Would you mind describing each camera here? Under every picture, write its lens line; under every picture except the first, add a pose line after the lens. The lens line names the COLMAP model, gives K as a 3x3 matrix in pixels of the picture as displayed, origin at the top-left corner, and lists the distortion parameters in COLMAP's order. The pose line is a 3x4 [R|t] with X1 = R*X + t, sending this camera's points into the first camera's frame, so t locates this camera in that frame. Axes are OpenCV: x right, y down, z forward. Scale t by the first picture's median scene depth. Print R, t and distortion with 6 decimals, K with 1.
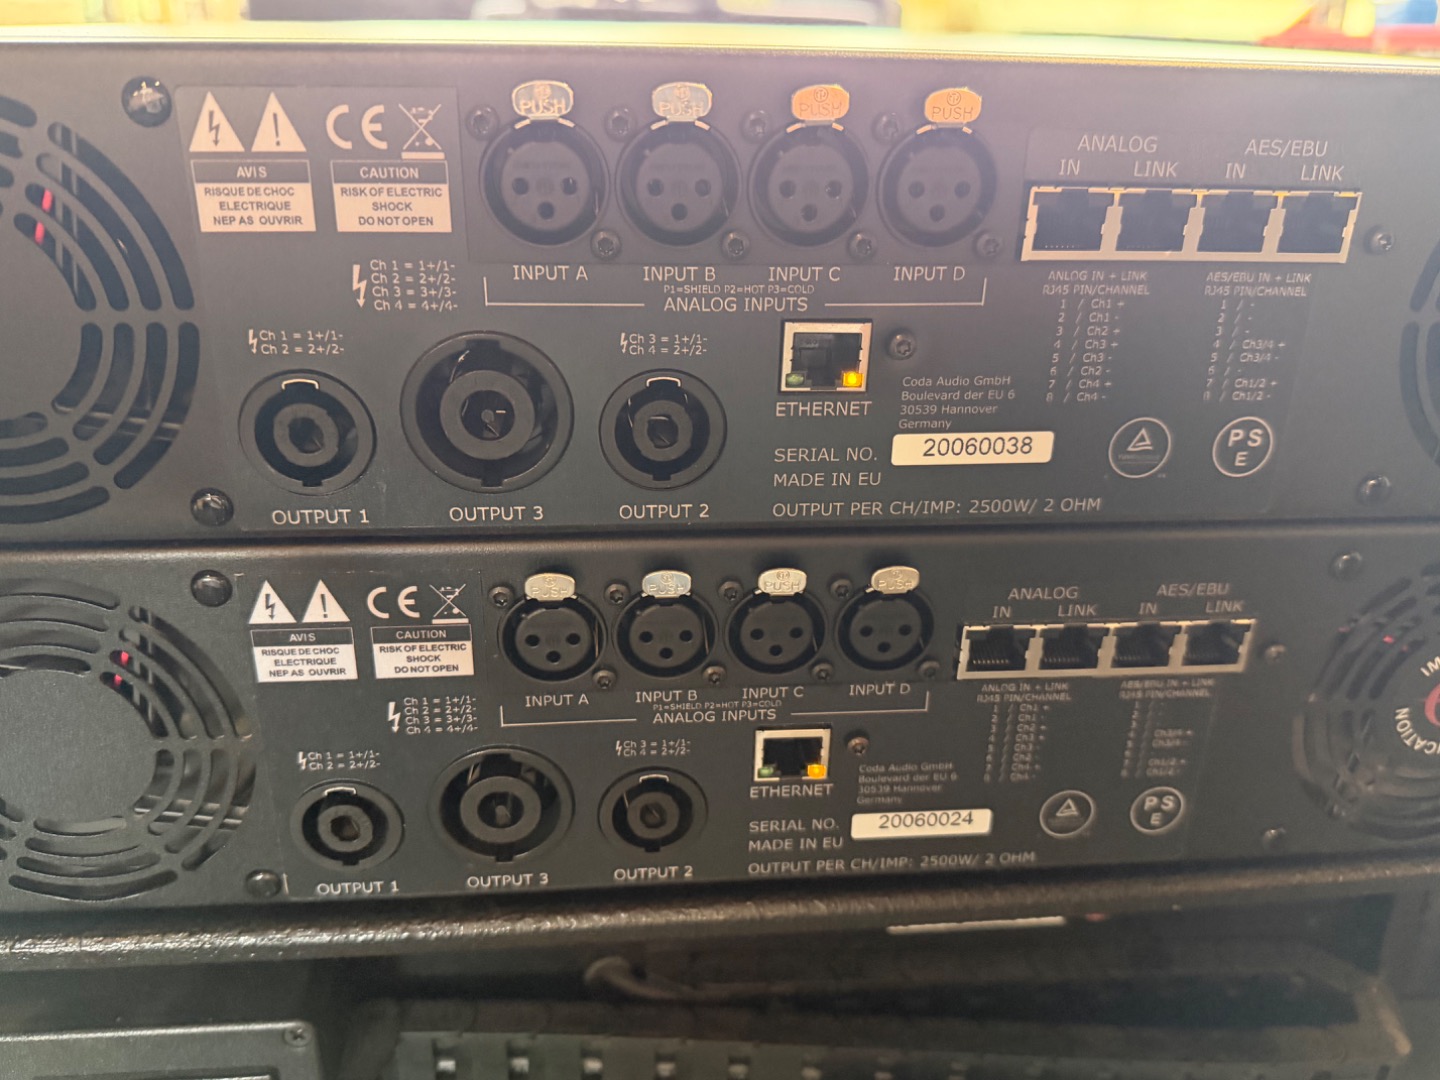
lens RADIAL K [[1151.9, 0, 720.0], [0, 1151.9, 540.0], [0, 0, 1]] dist [0.081687, -0.231548]
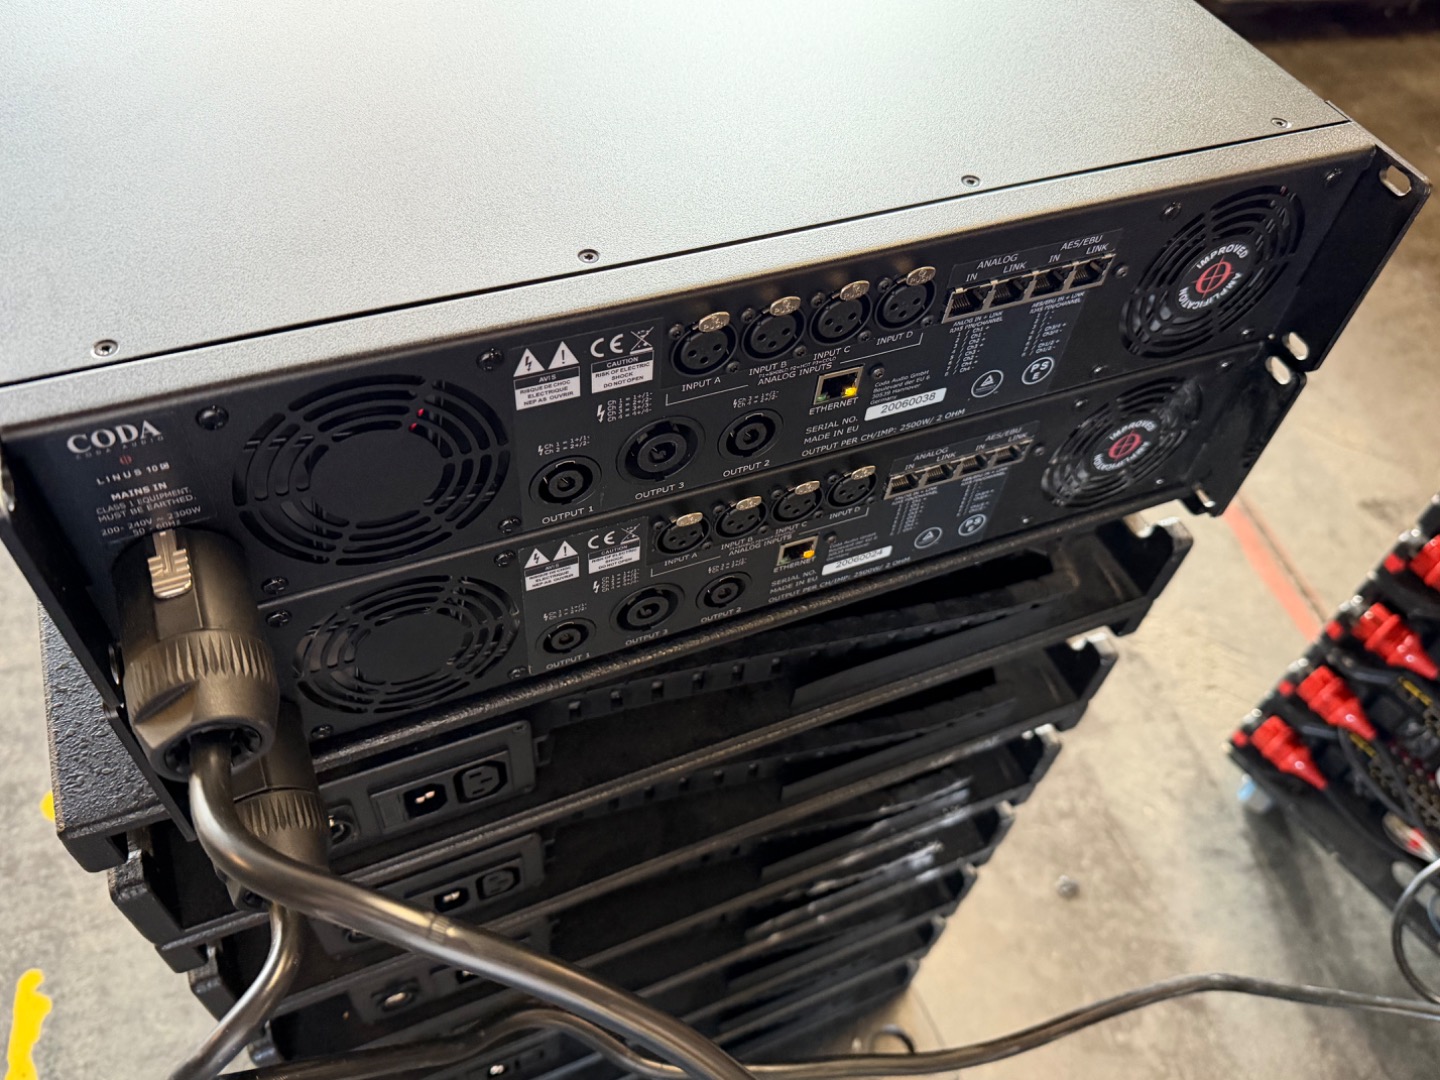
lens RADIAL K [[1151.9, 0, 720.0], [0, 1151.9, 540.0], [0, 0, 1]] dist [0.081687, -0.231548]
pose [[0.954341, -0.193700, 0.227407, -0.492040], [0.060109, 0.870222, 0.488979, -0.767121], [-0.292610, -0.452983, 0.842132, -0.511777]]
